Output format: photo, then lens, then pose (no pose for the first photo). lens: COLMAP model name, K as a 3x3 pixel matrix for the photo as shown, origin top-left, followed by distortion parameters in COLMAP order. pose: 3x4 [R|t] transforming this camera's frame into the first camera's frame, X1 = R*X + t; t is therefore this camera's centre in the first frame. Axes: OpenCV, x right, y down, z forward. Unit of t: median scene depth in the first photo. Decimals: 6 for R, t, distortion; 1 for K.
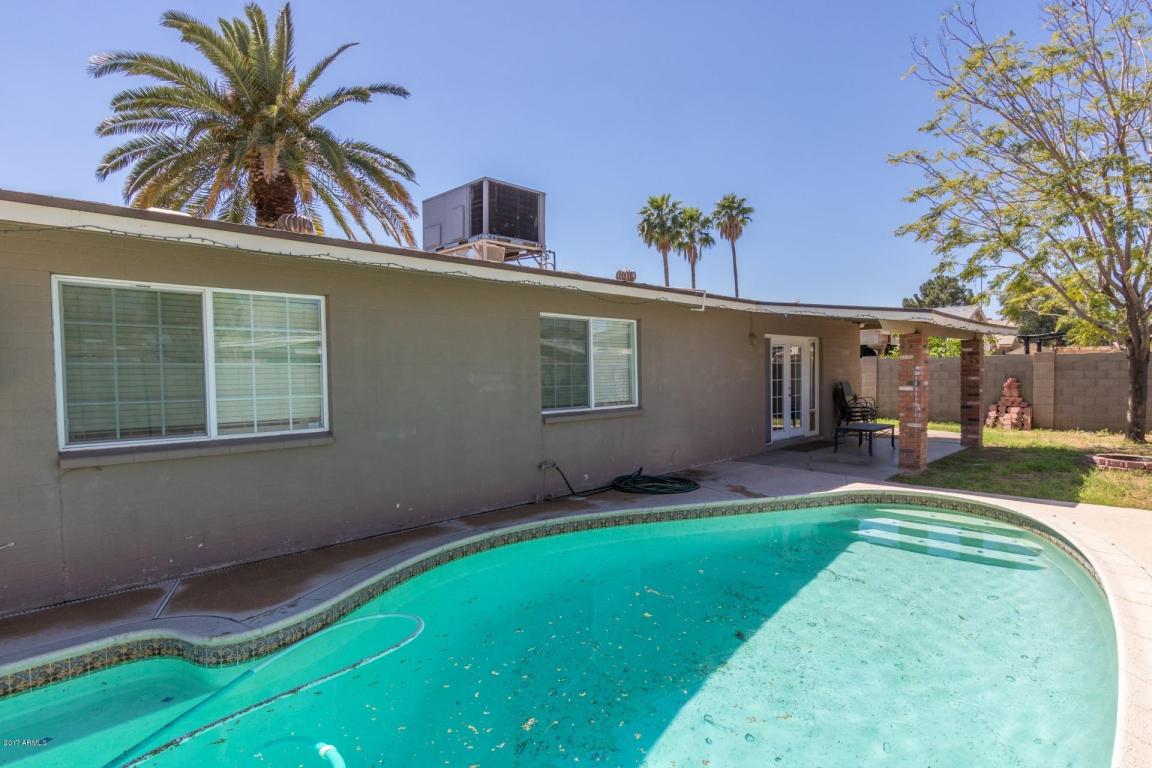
lens RADIAL K [[598.5, 0, 574.0], [0, 598.5, 391.4], [0, 0, 1]] dist [0.001085, -0.000317]
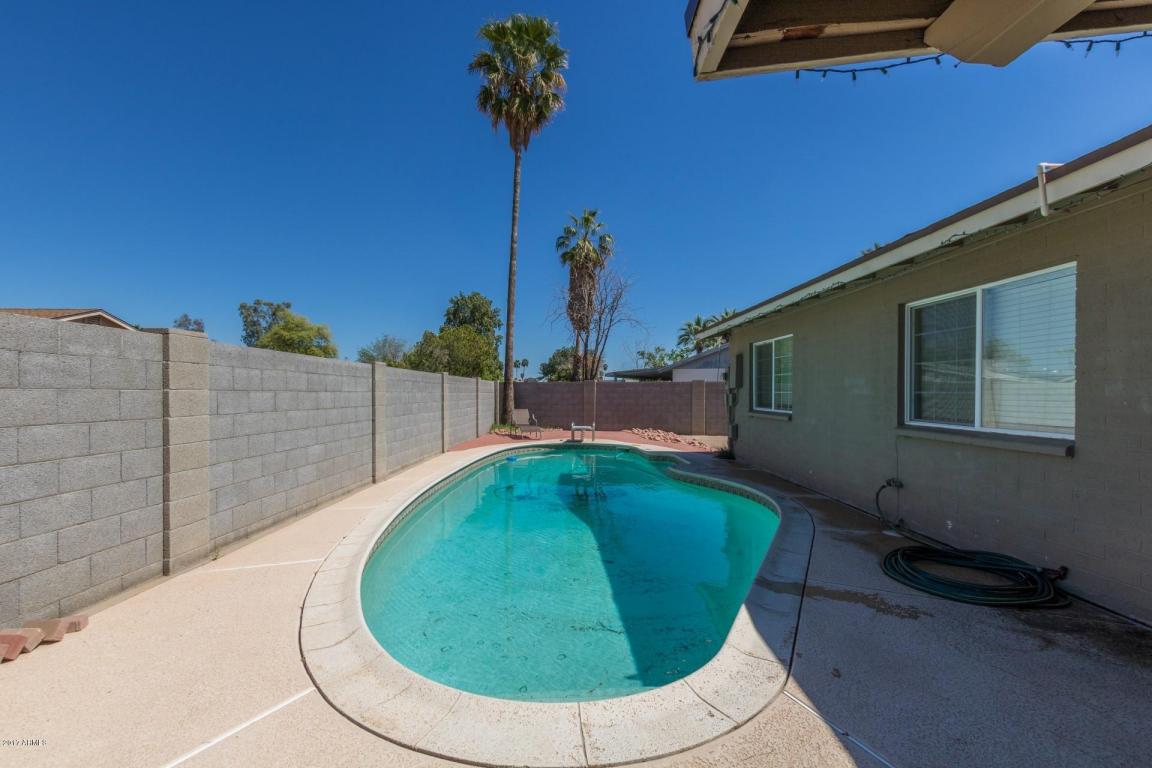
lens RADIAL K [[521.7, 0, 580.8], [0, 521.7, 393.4], [0, 0, 1]] dist [0.002125, -0.001780]
pose [[-0.694132, 0.012433, -0.719740, 0.487929], [-0.019068, 0.999182, 0.035650, -0.014322], [0.719595, 0.038470, -0.693328, 0.728536]]
